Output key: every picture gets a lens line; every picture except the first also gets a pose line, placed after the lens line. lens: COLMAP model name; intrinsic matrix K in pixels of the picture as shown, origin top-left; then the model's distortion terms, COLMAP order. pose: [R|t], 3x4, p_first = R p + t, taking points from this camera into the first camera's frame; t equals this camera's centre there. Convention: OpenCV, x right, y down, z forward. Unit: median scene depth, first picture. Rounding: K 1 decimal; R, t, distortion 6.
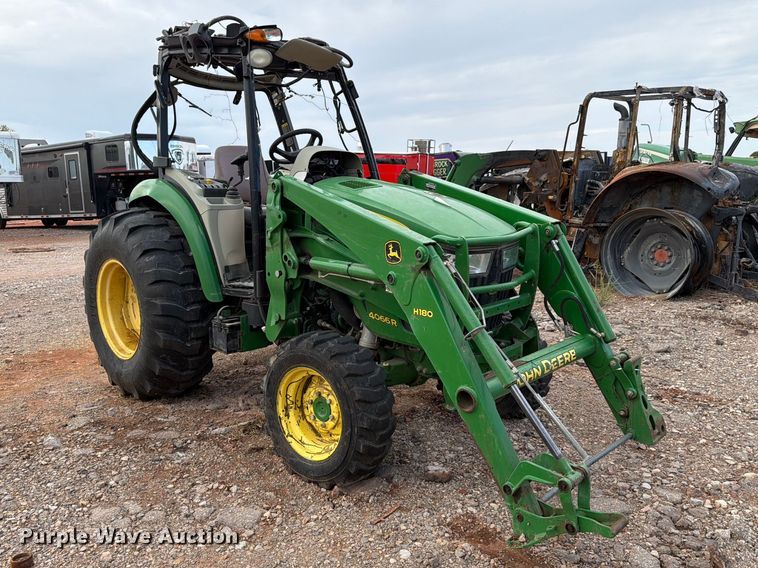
lens RADIAL K [[687.9, 0, 379.0], [0, 687.9, 284.0], [0, 0, 1]] dist [0.003871, 0.002831]
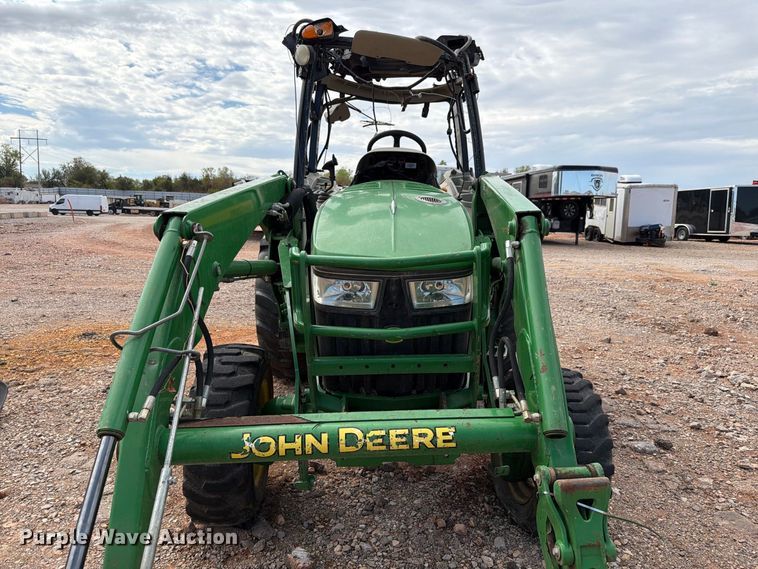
lens RADIAL K [[539.3, 0, 379.0], [0, 539.3, 284.5], [0, 0, 1]] dist [0.032253, -0.036569]
pose [[0.722371, 0.123291, -0.680426, 0.323066], [-0.129261, 0.990709, 0.042283, -0.039713], [0.679317, 0.057409, 0.731596, 0.380043]]
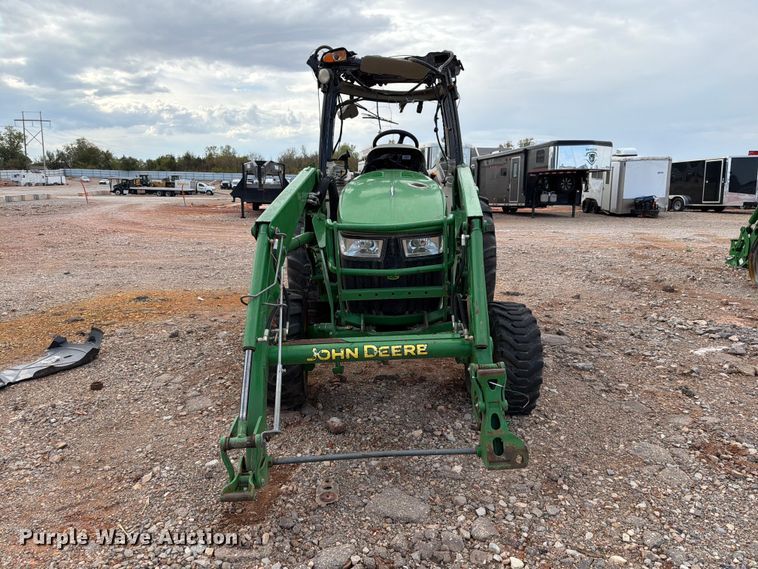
lens RADIAL K [[539.3, 0, 379.0], [0, 539.3, 284.5], [0, 0, 1]] dist [0.032253, -0.036569]
pose [[0.718001, 0.141360, -0.681536, 0.455613], [-0.112705, 0.989850, 0.086572, -0.029459], [0.686856, 0.014654, 0.726646, 0.240842]]
